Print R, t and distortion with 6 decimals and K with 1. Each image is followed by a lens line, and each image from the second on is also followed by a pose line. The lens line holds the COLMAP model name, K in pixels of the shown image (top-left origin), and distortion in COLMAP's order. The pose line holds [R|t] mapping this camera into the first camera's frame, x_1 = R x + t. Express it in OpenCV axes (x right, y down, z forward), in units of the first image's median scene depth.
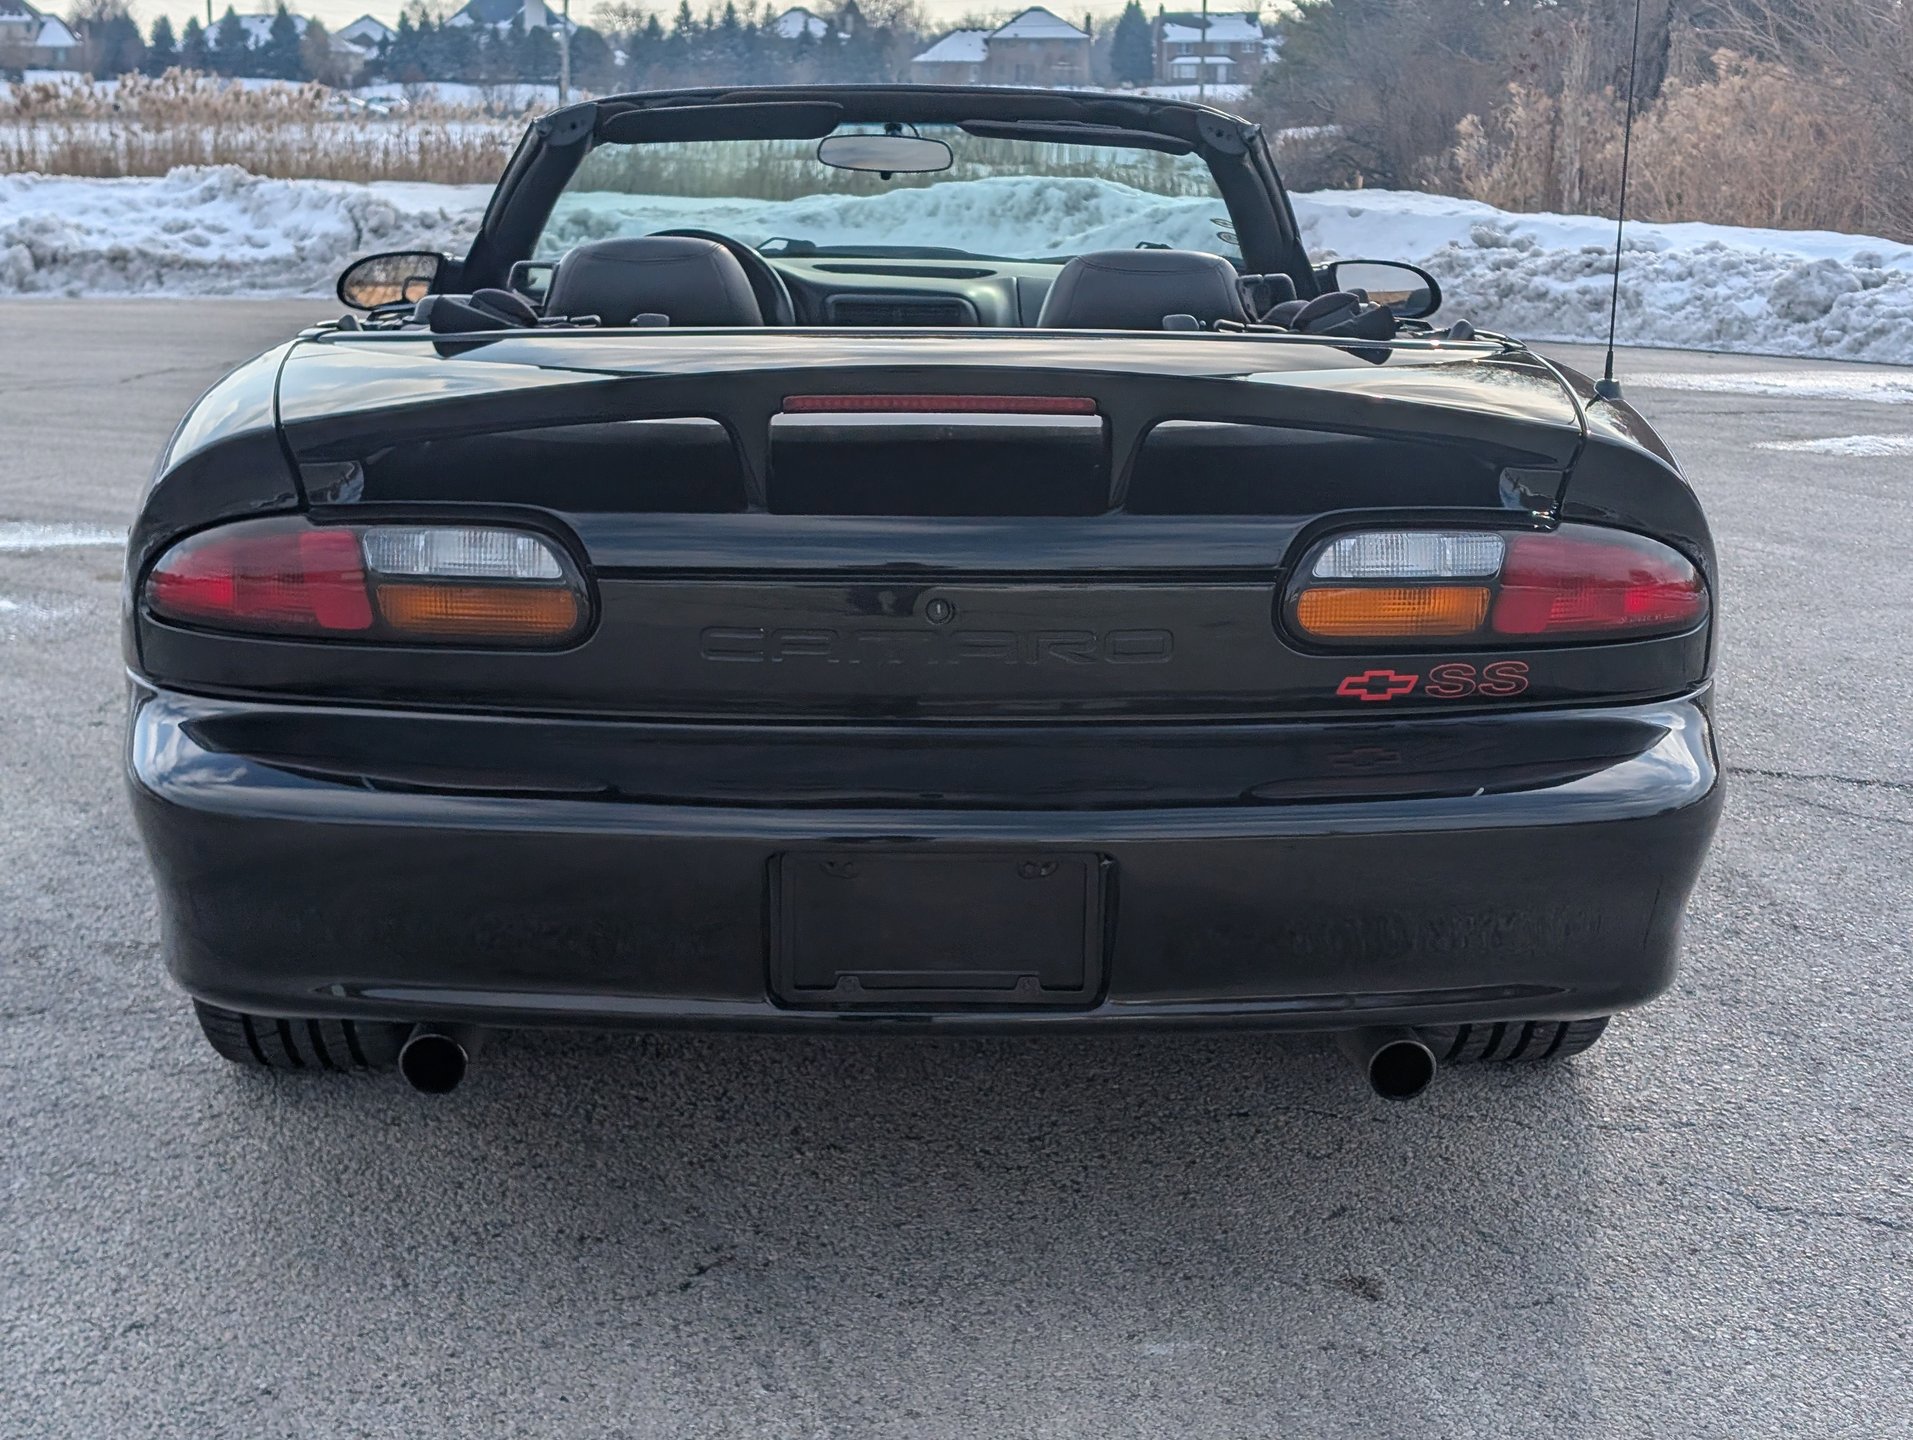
lens RADIAL K [[3205.6, 0, 946.6], [0, 3205.6, 723.4], [0, 0, 1]] dist [0.093690, 0.000000]
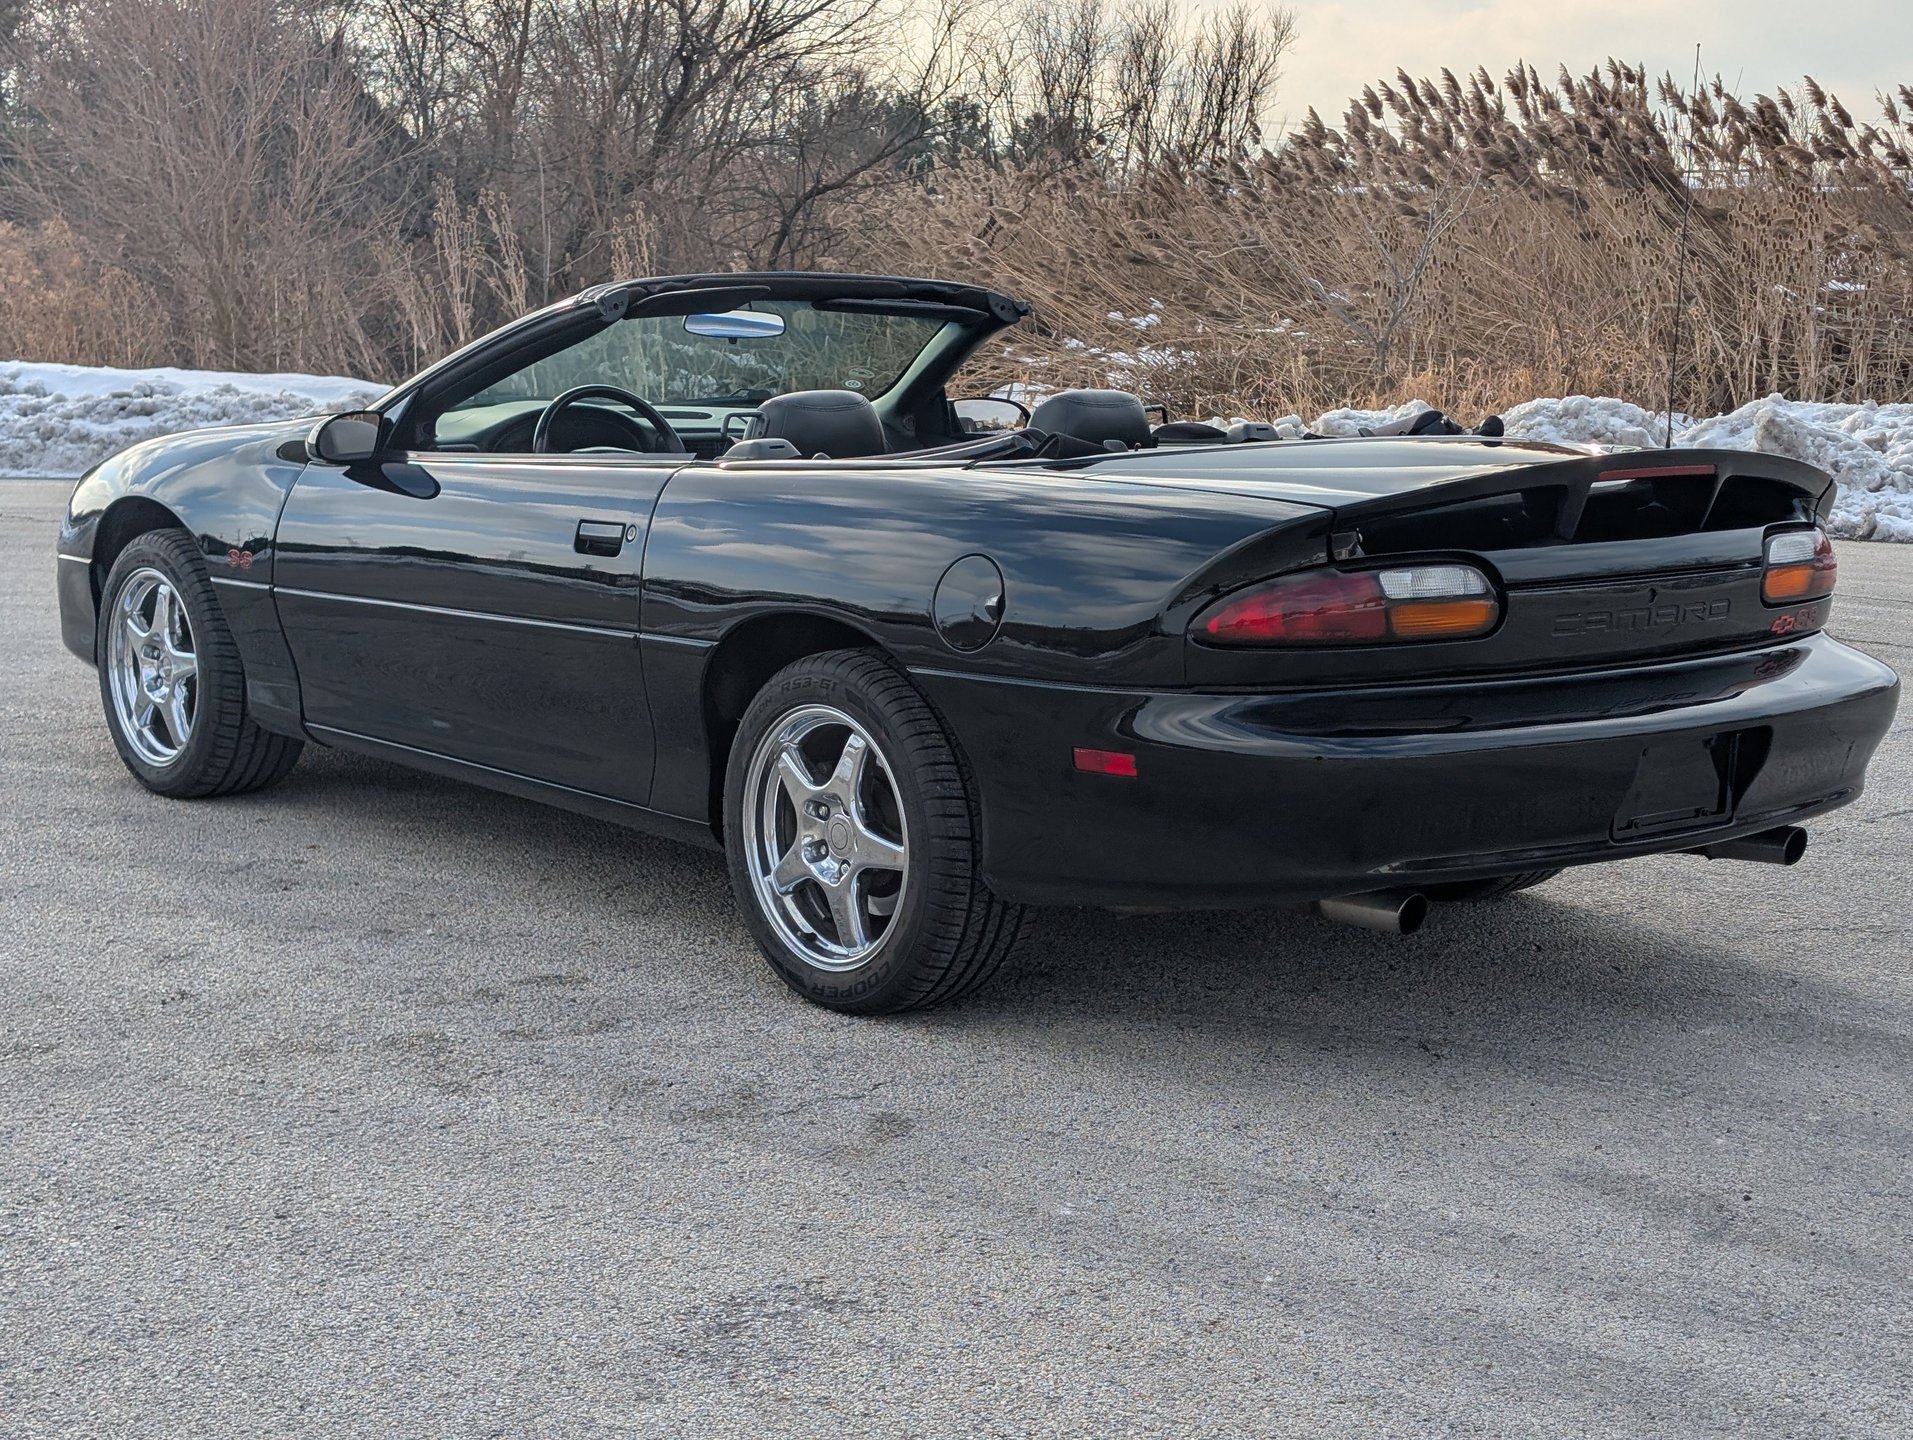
lens RADIAL K [[3205.6, 0, 951.0], [0, 3205.6, 662.9], [0, 0, 1]] dist [0.093690, 0.000000]
pose [[0.812636, -0.075783, 0.577823, -0.203753], [0.111014, 0.993483, -0.025829, 0.000360], [-0.572100, 0.085136, 0.815753, -0.026443]]
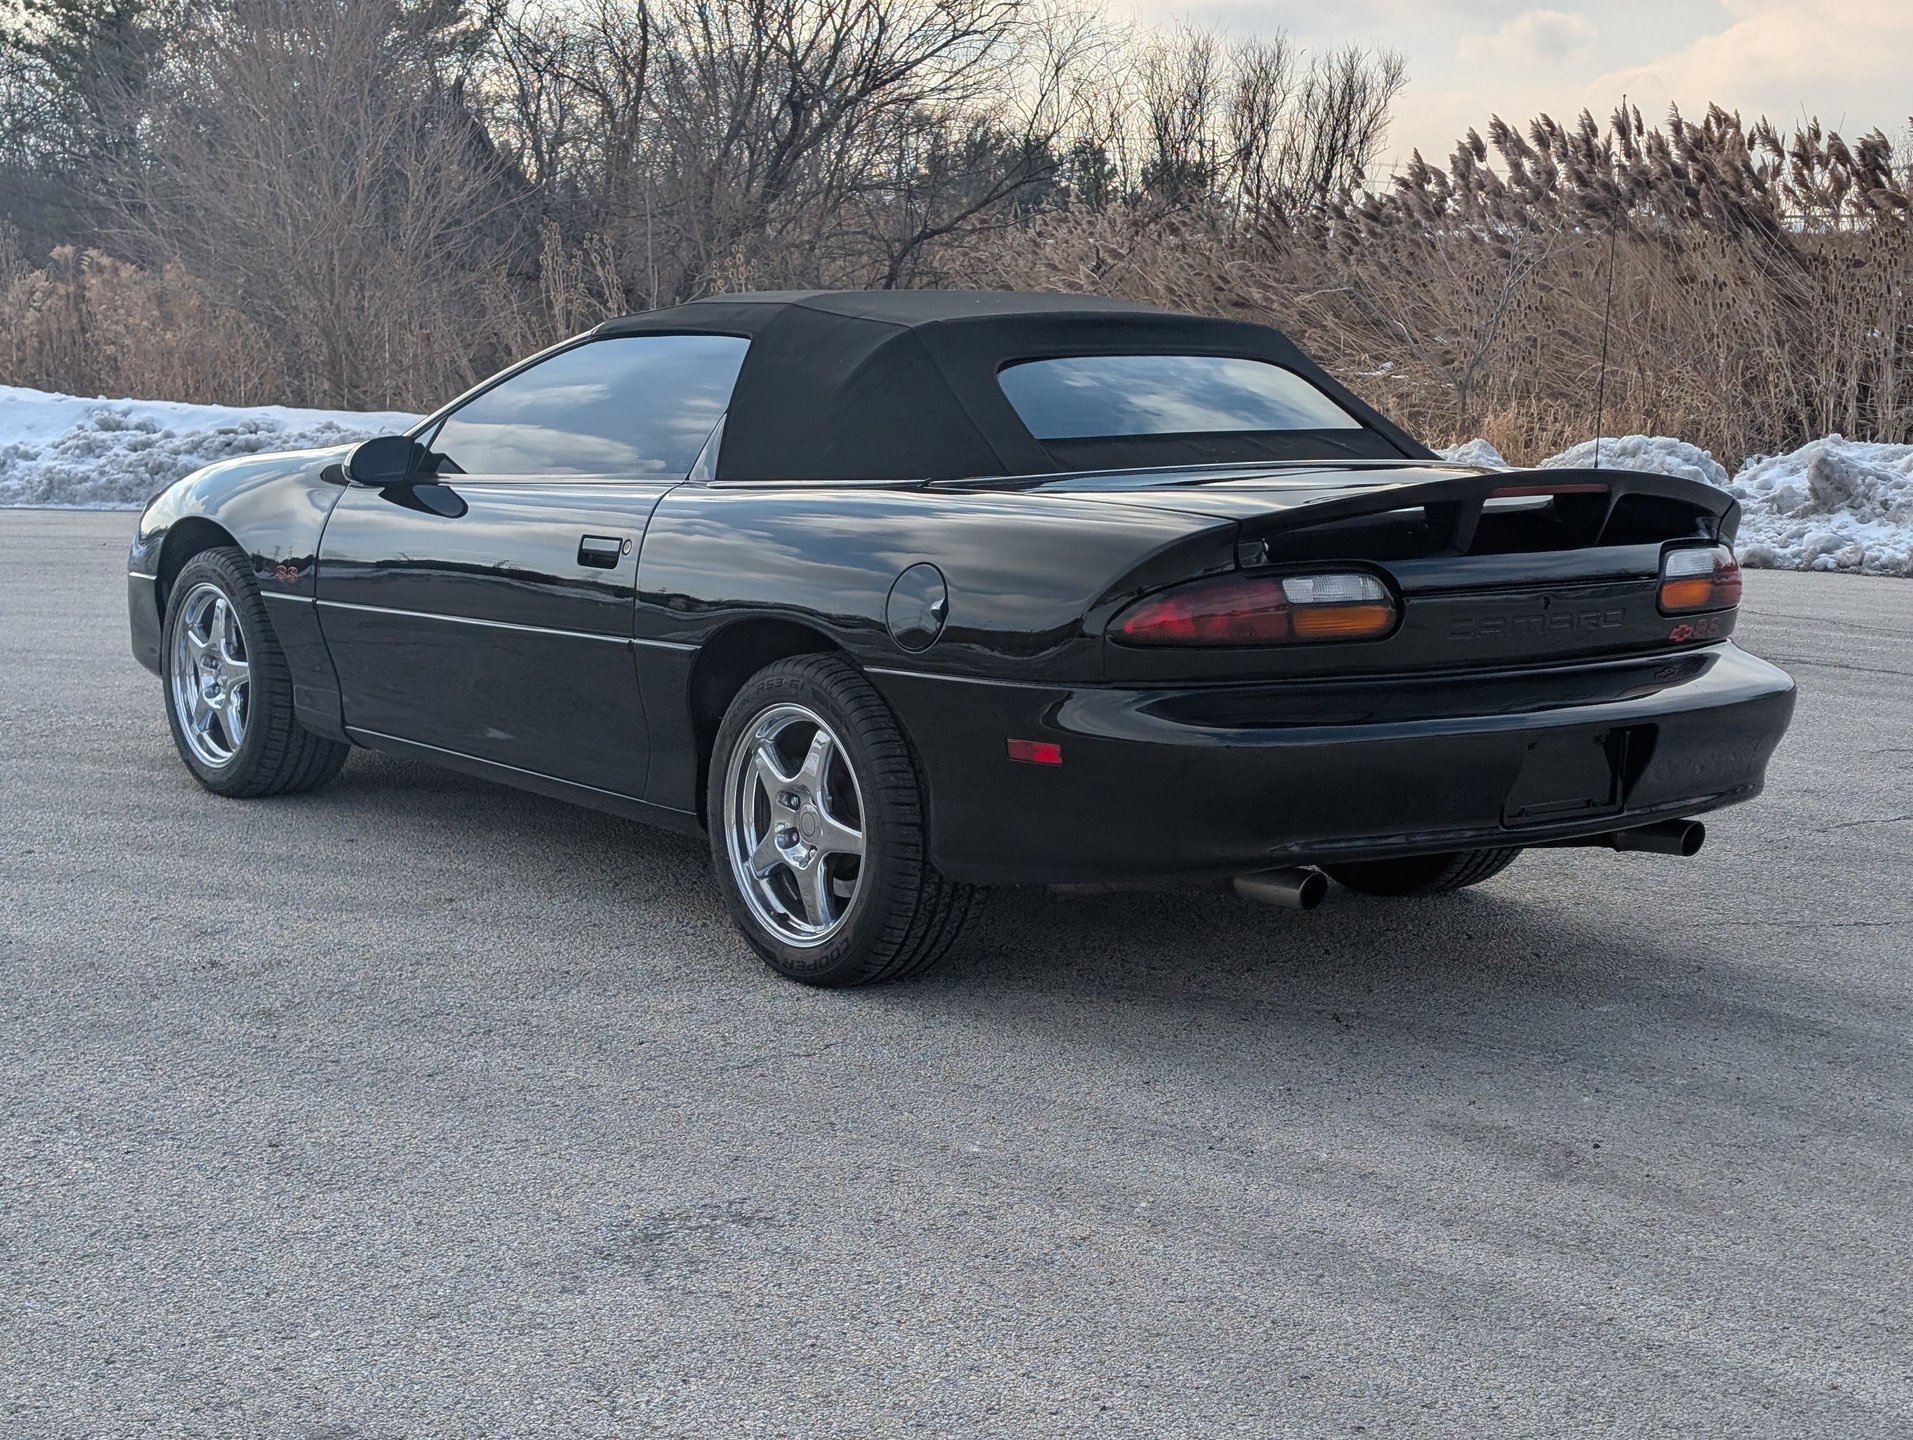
lens RADIAL K [[3205.6, 0, 956.8], [0, 3205.6, 721.1], [0, 0, 1]] dist [0.093690, 0.000000]
pose [[0.833719, -0.072941, 0.547350, -0.205624], [0.103805, 0.994268, -0.025618, 0.006896], [-0.542343, 0.078176, 0.836512, -0.055855]]
